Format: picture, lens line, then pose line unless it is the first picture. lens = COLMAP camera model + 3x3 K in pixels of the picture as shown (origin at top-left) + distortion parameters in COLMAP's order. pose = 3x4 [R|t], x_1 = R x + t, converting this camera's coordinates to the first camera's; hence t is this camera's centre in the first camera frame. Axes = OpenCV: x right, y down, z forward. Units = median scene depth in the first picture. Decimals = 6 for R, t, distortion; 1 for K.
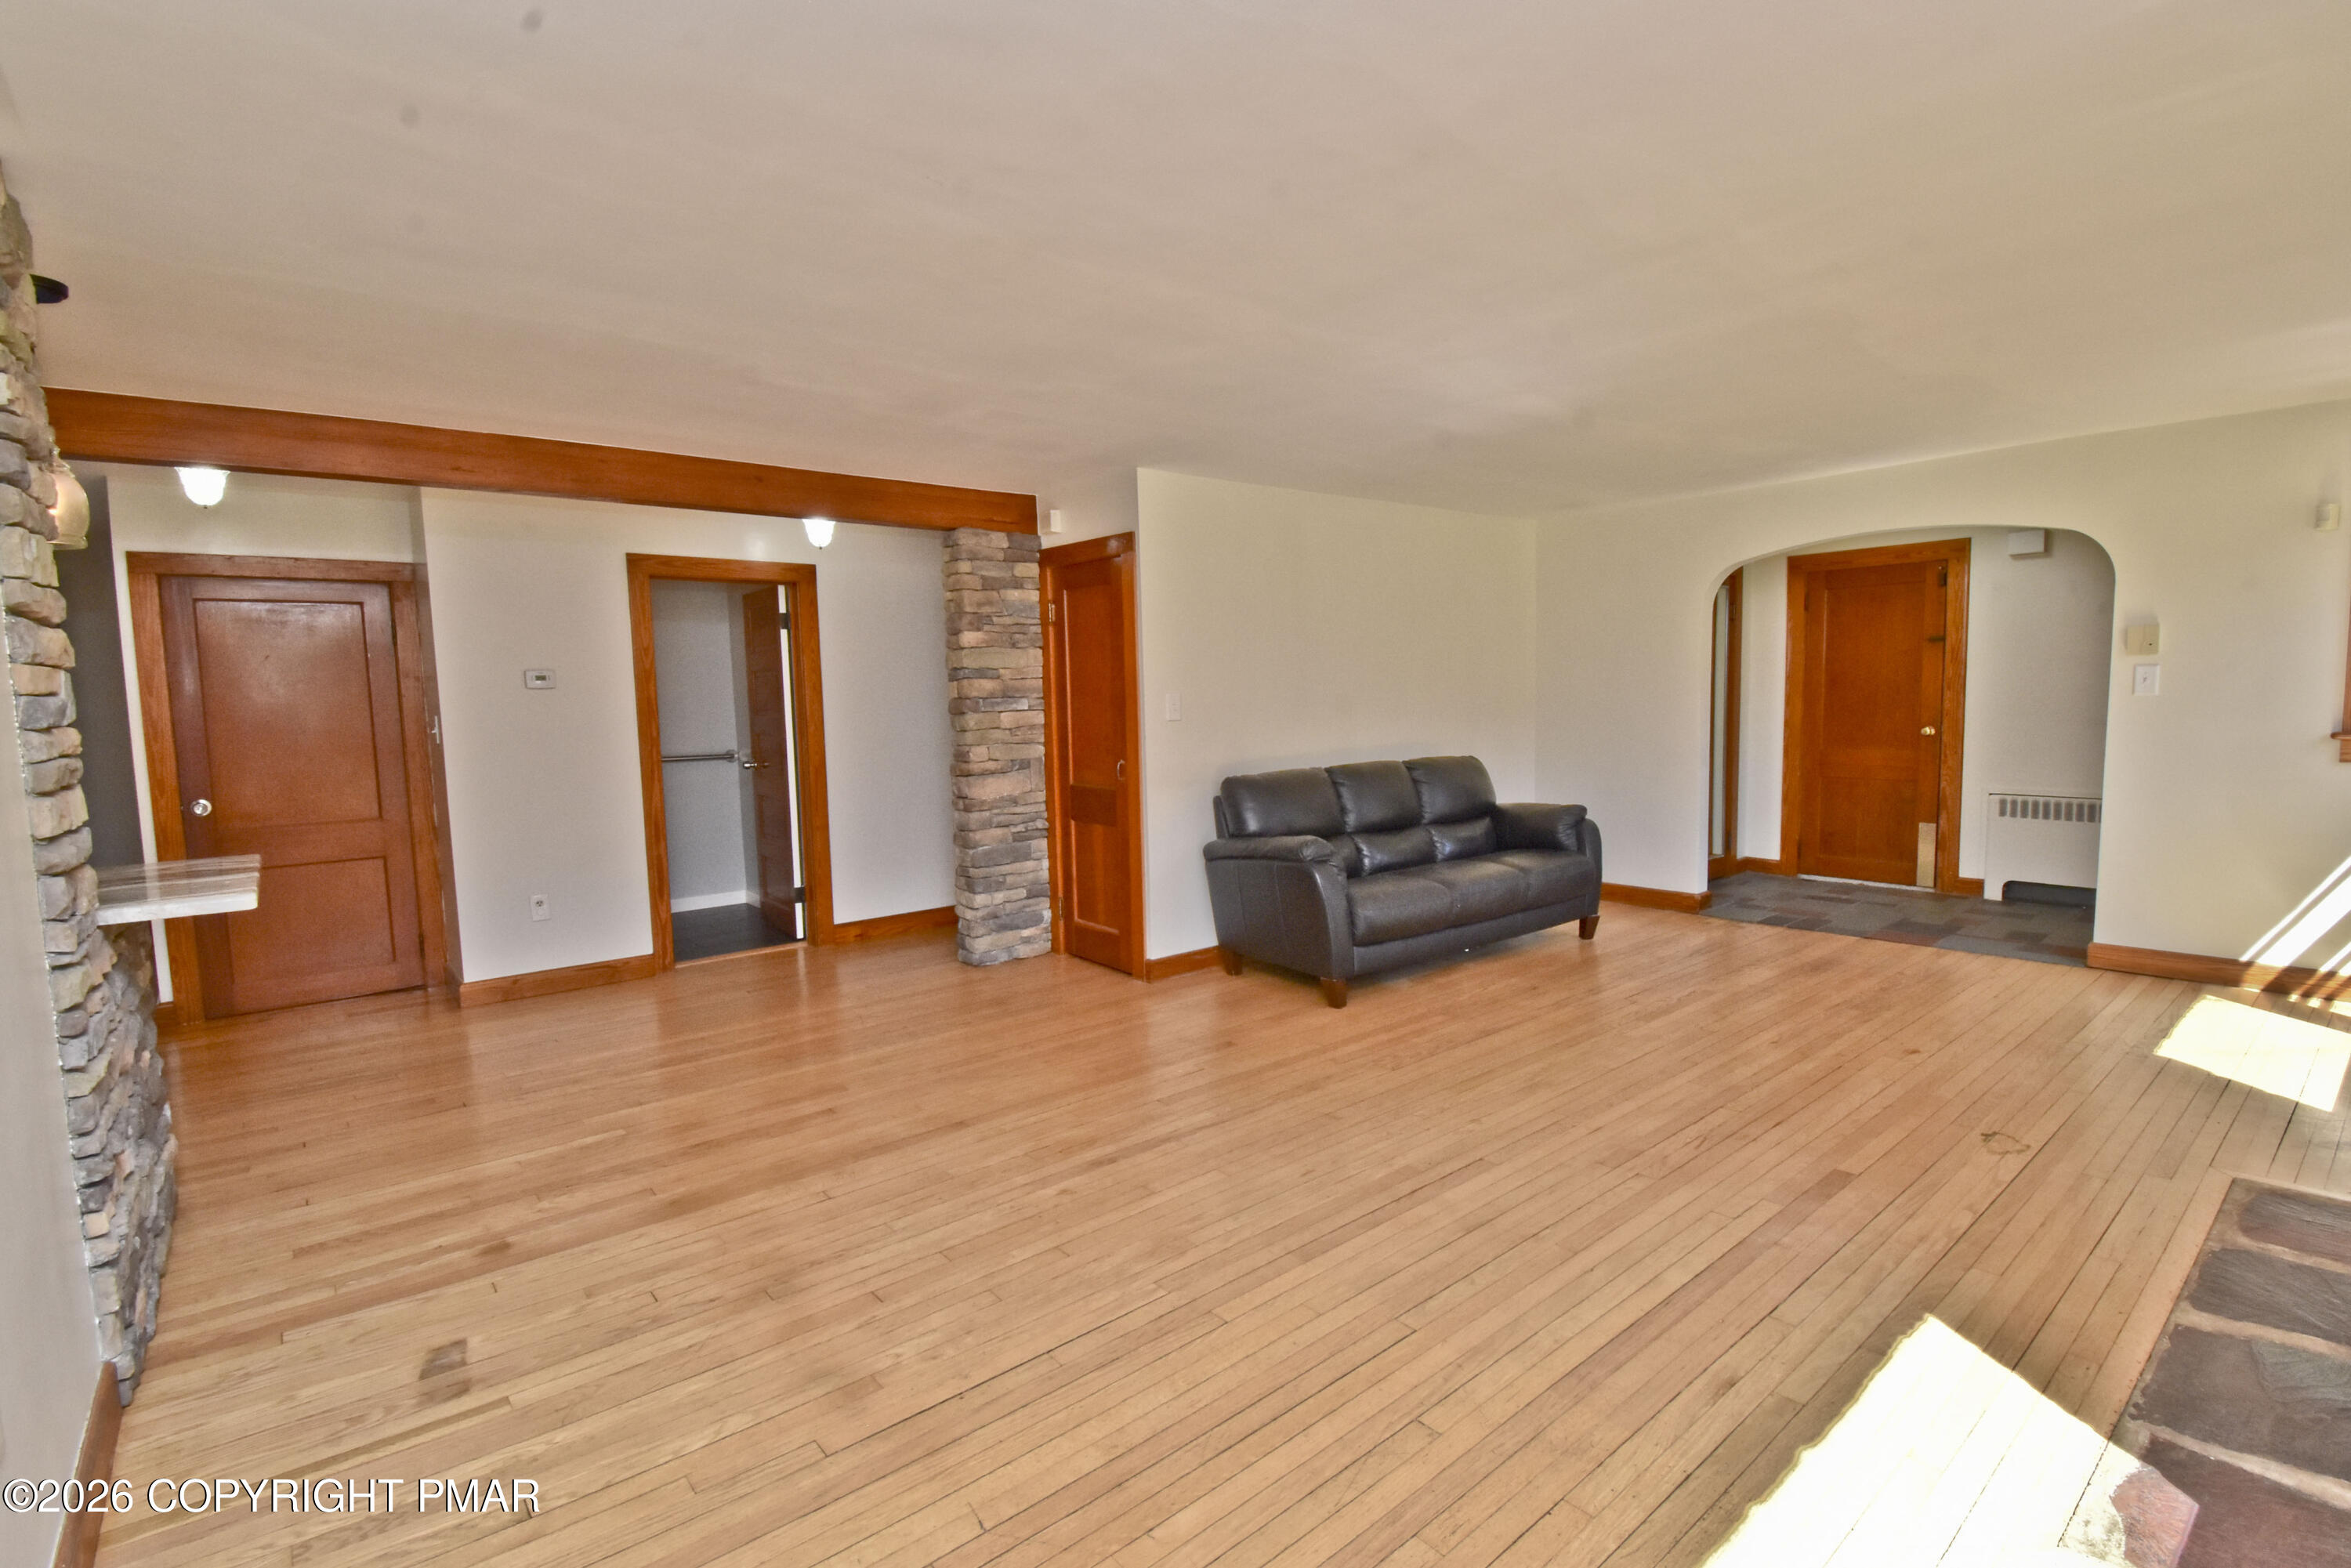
lens RADIAL K [[1080.6, 0, 1161.7], [0, 1080.6, 794.2], [0, 0, 1]] dist [0.015950, -0.024575]
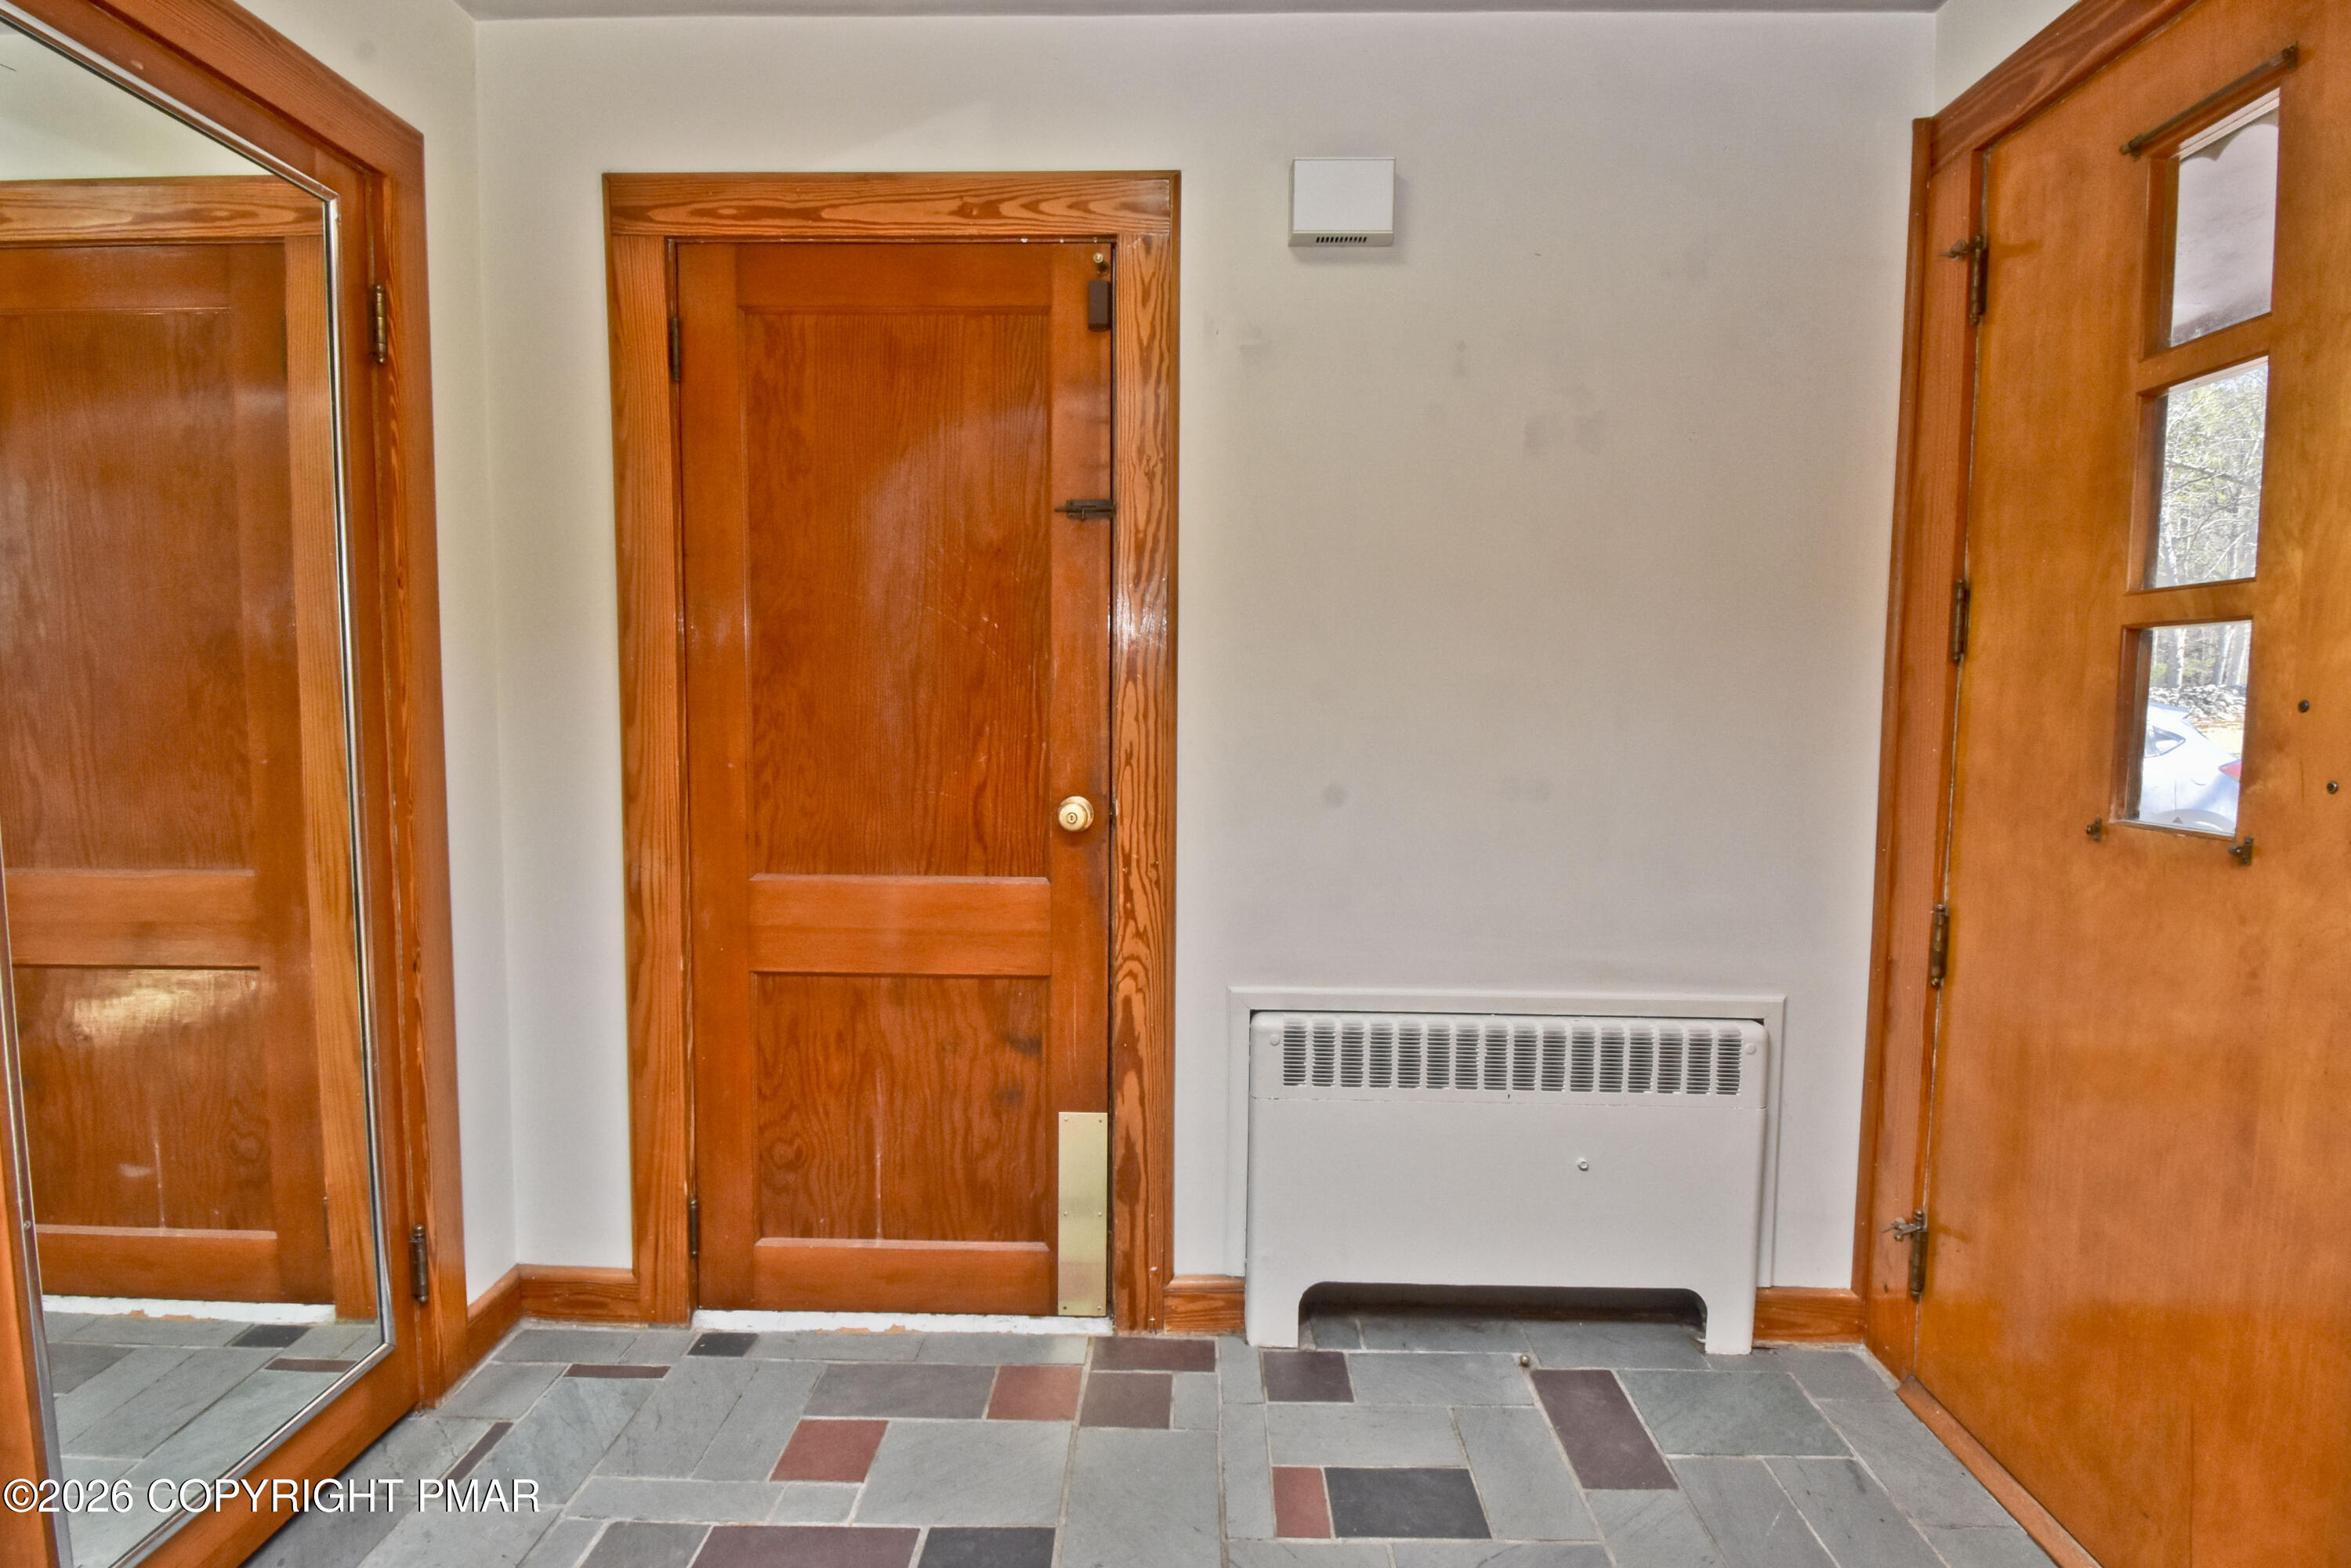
lens RADIAL K [[1080.6, 0, 1161.7], [0, 1080.6, 794.2], [0, 0, 1]] dist [0.015950, -0.024575]
pose [[0.650560, -0.046899, 0.758005, 0.534467], [0.055952, 0.998339, 0.013748, -0.072549], [-0.757391, 0.033468, 0.652104, 0.846621]]
